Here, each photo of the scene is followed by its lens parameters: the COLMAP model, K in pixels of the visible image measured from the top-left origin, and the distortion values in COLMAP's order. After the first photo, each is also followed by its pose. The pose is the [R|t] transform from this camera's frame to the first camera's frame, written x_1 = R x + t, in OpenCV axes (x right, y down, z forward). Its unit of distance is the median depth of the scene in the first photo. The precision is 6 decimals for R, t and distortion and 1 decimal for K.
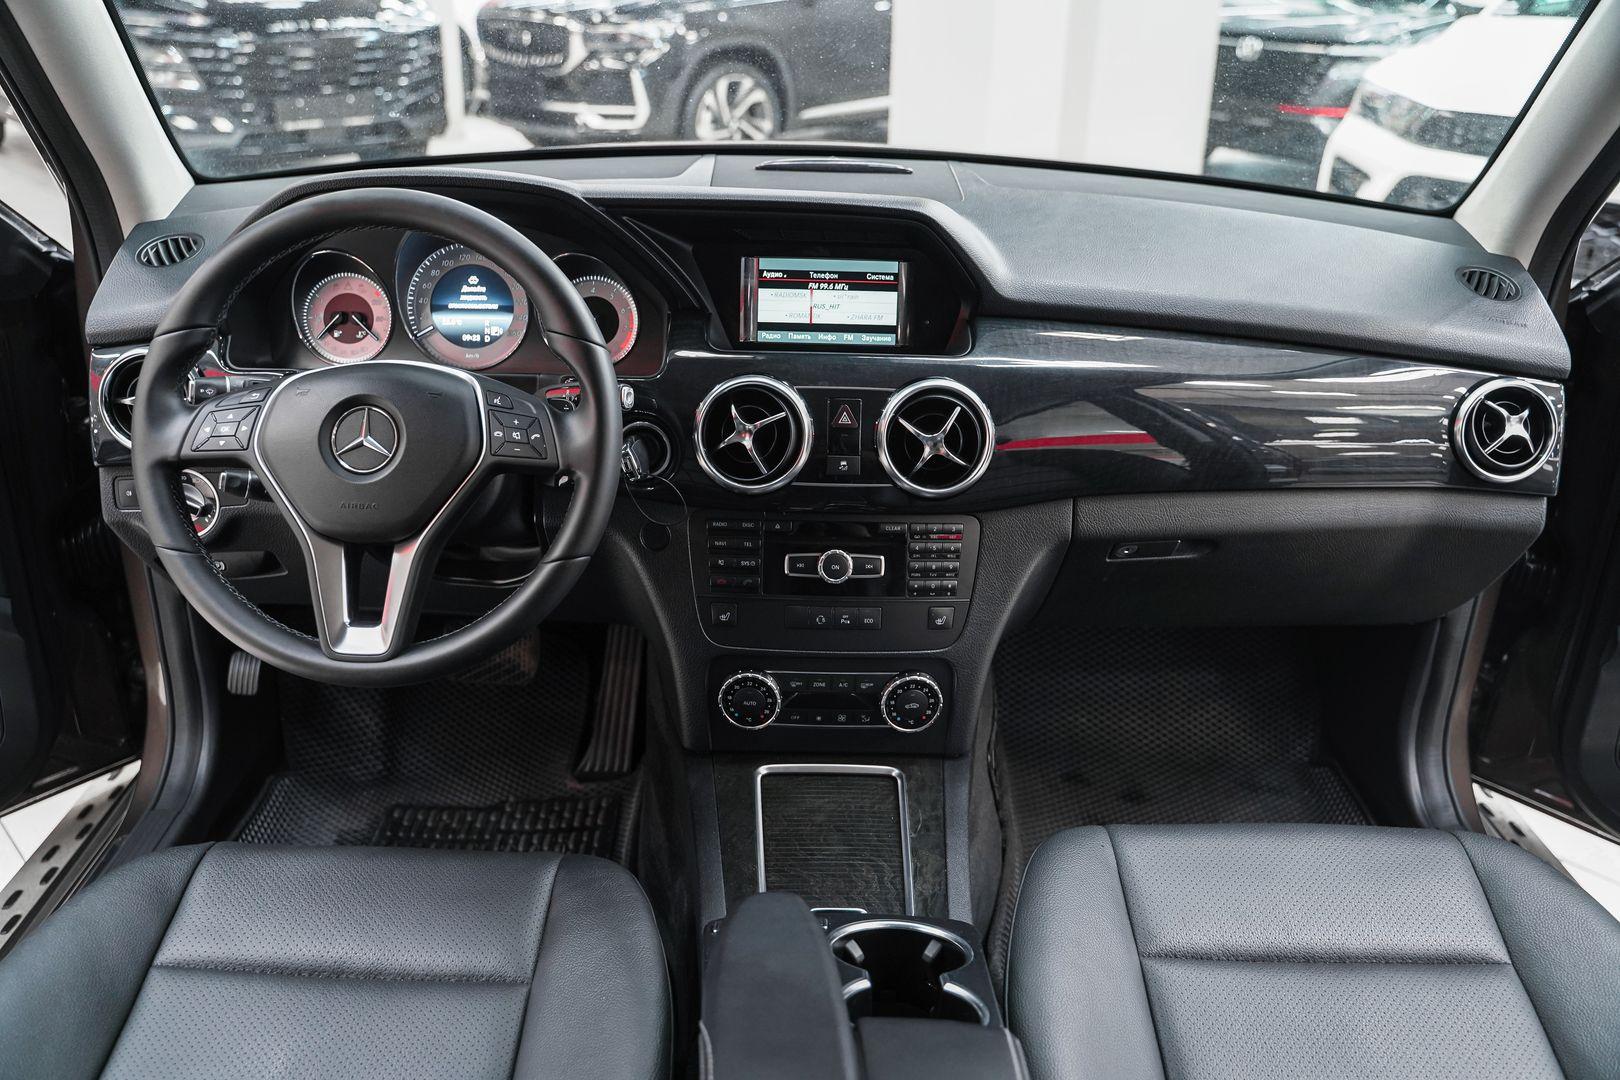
lens RADIAL K [[1328.8, 0, 820.9], [0, 1328.8, 537.7], [0, 0, 1]] dist [-0.116862, 0.091424]
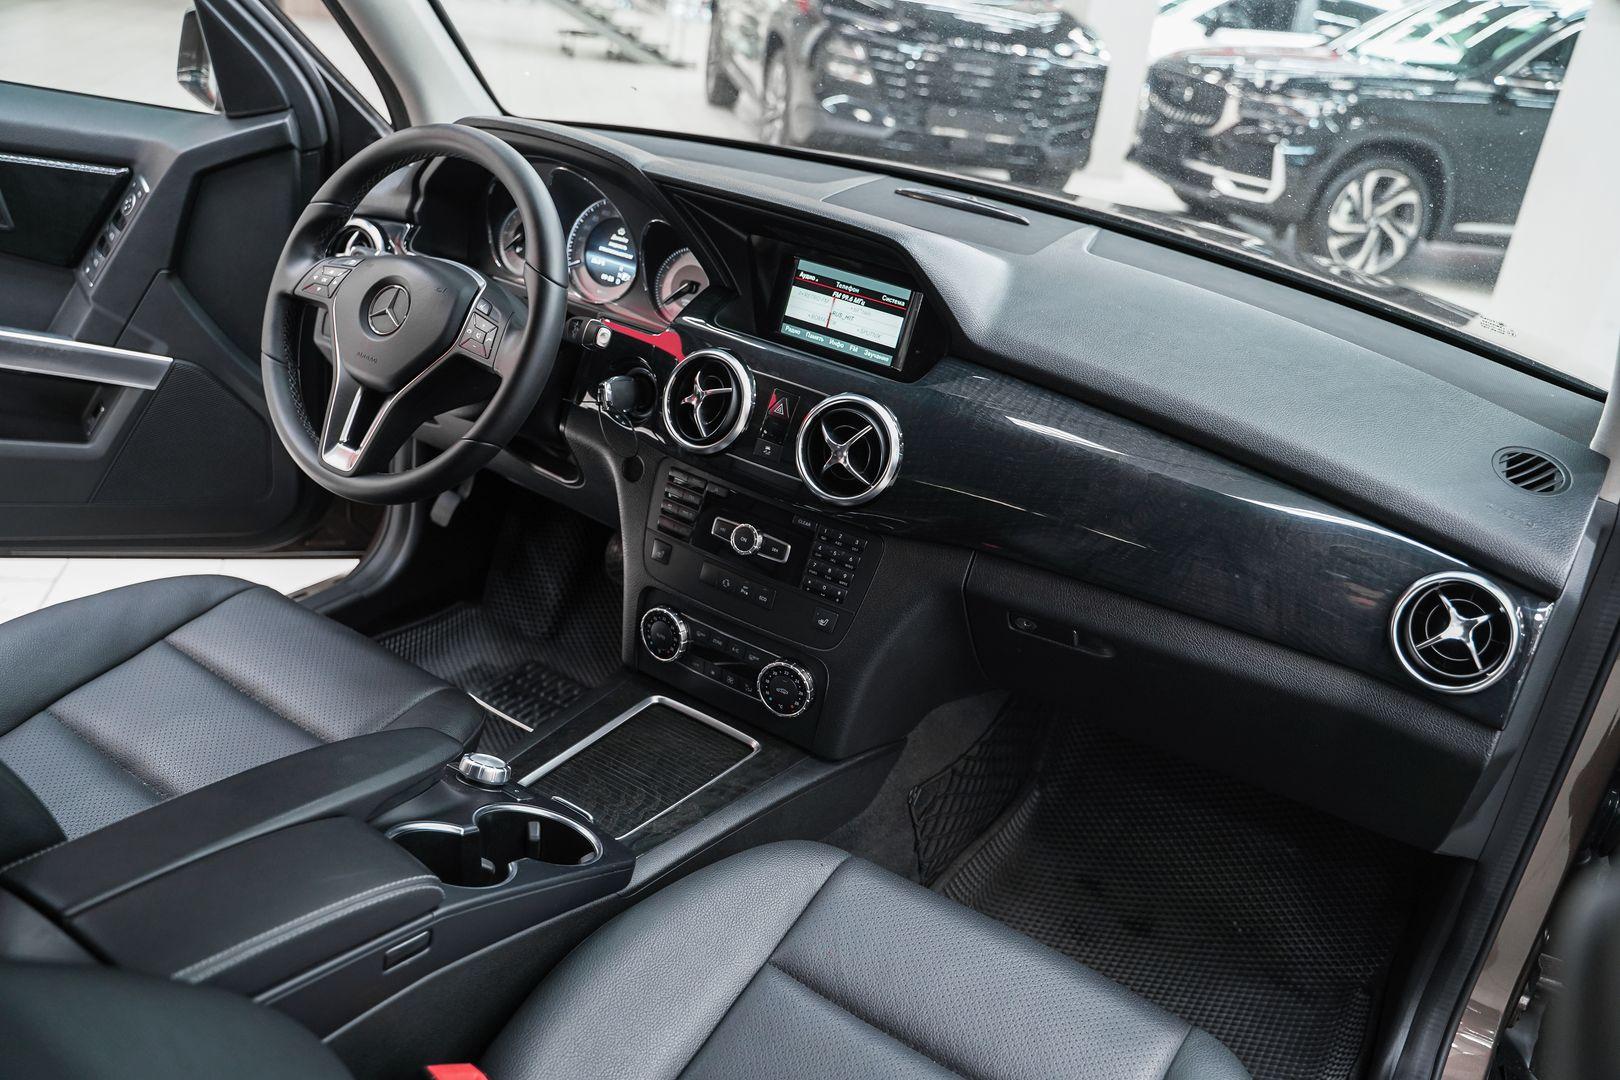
lens RADIAL K [[1328.8, 0, 817.4], [0, 1328.8, 535.7], [0, 0, 1]] dist [-0.116862, 0.091424]
pose [[0.839884, 0.302814, -0.450443, 0.529268], [-0.319798, 0.946637, 0.040097, -0.042168], [0.438548, 0.110374, 0.891904, 0.049392]]
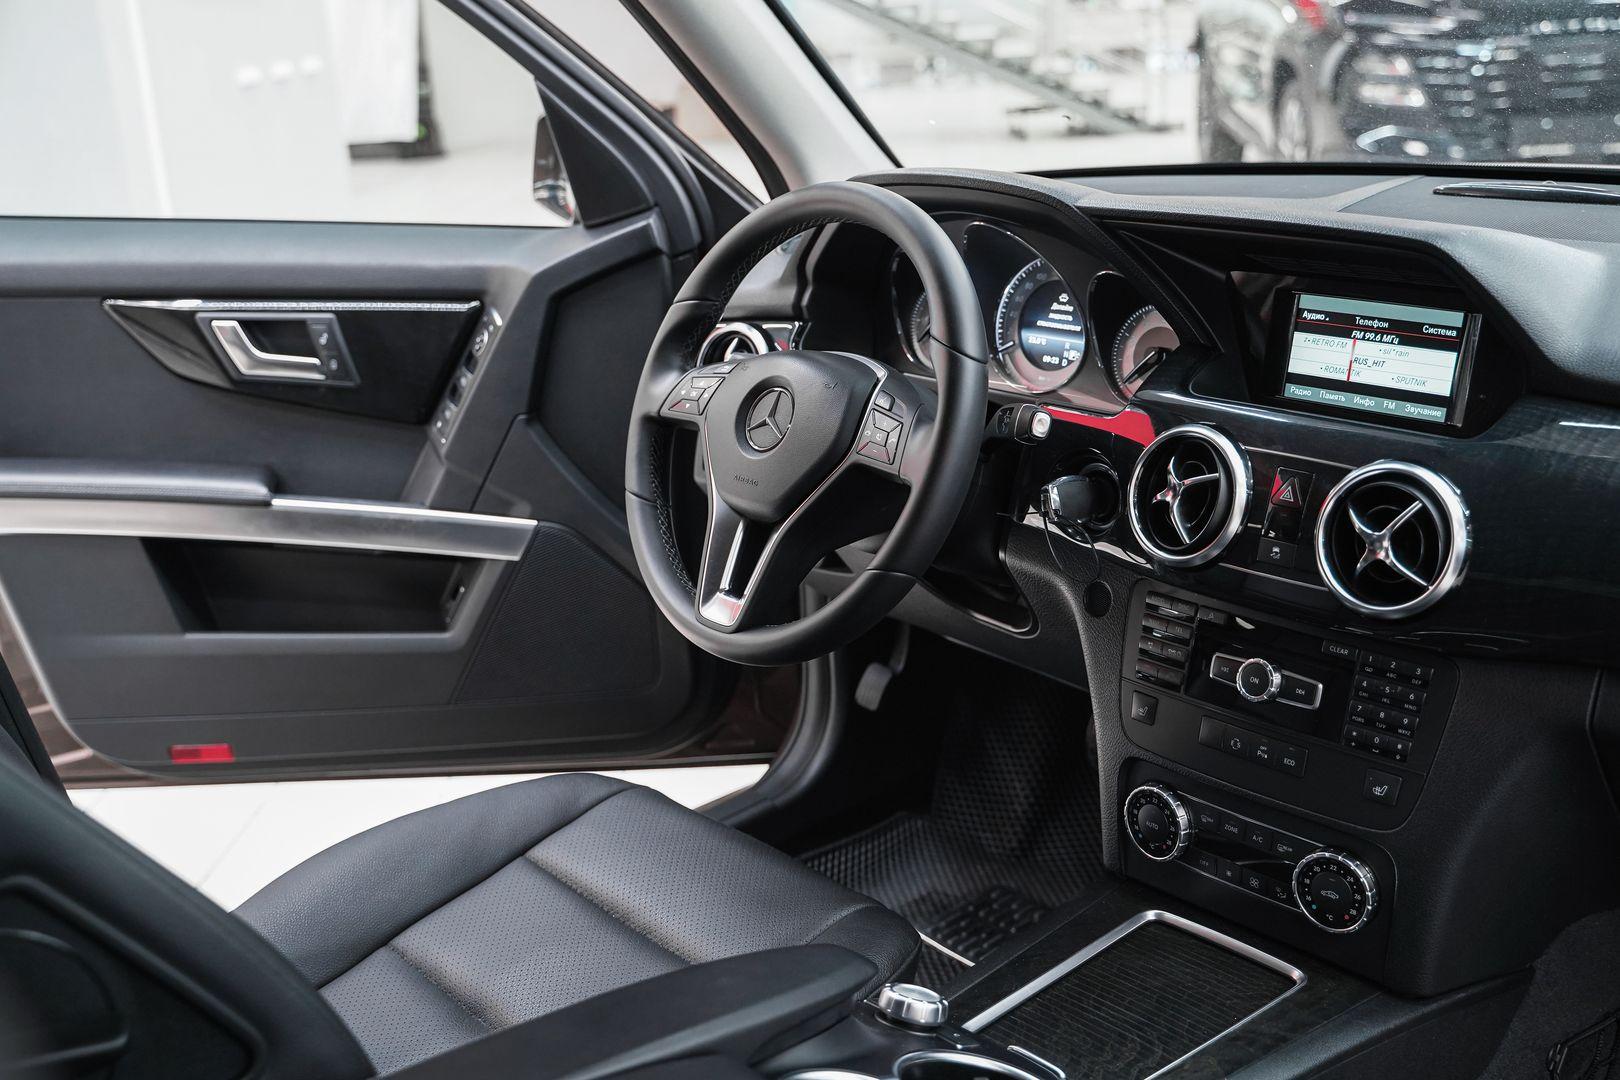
lens RADIAL K [[1741.6, 0, 801.2], [0, 1741.6, 495.7], [0, 0, 1]] dist [-0.017668, 0.000000]
pose [[0.655299, 0.156765, -0.738924, 0.553771], [-0.241622, 0.970334, -0.008418, -0.009865], [0.715683, 0.184057, 0.673736, 0.090566]]
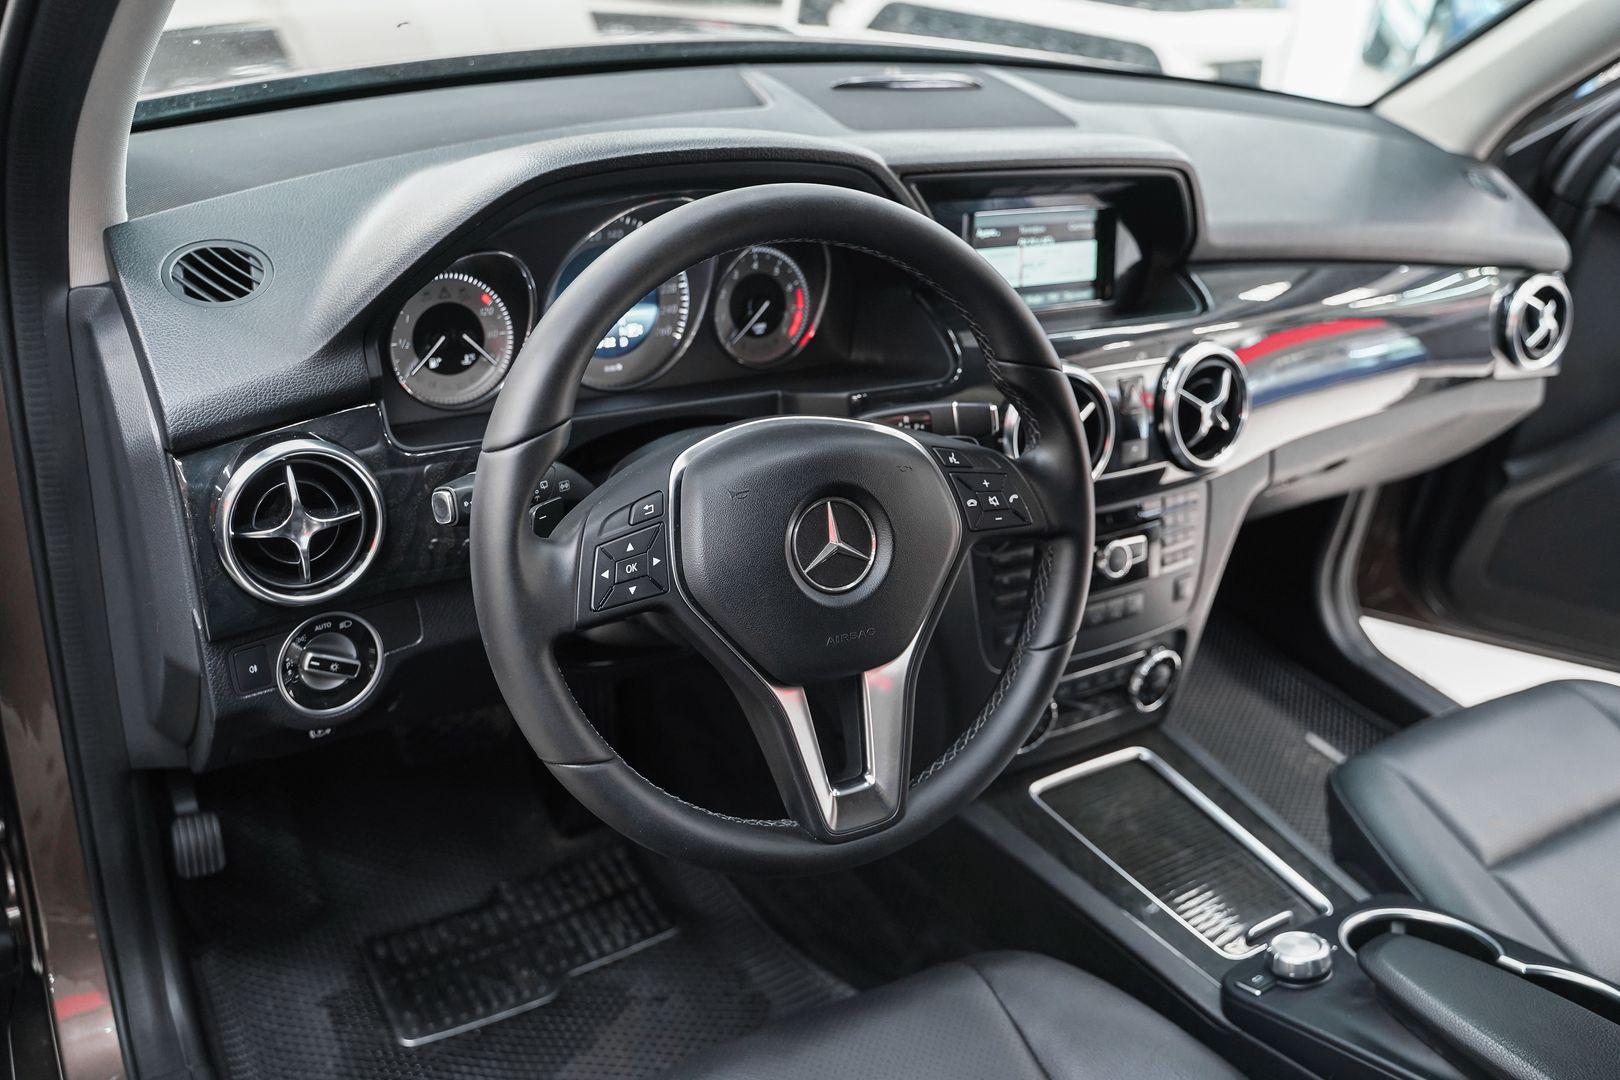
lens RADIAL K [[1328.8, 0, 804.7], [0, 1328.8, 530.8], [0, 0, 1]] dist [-0.116862, 0.091424]
pose [[0.866546, -0.189801, 0.461600, -0.562265], [0.128150, 0.978474, 0.161757, -0.163727], [-0.482365, -0.081016, 0.872216, 0.304943]]
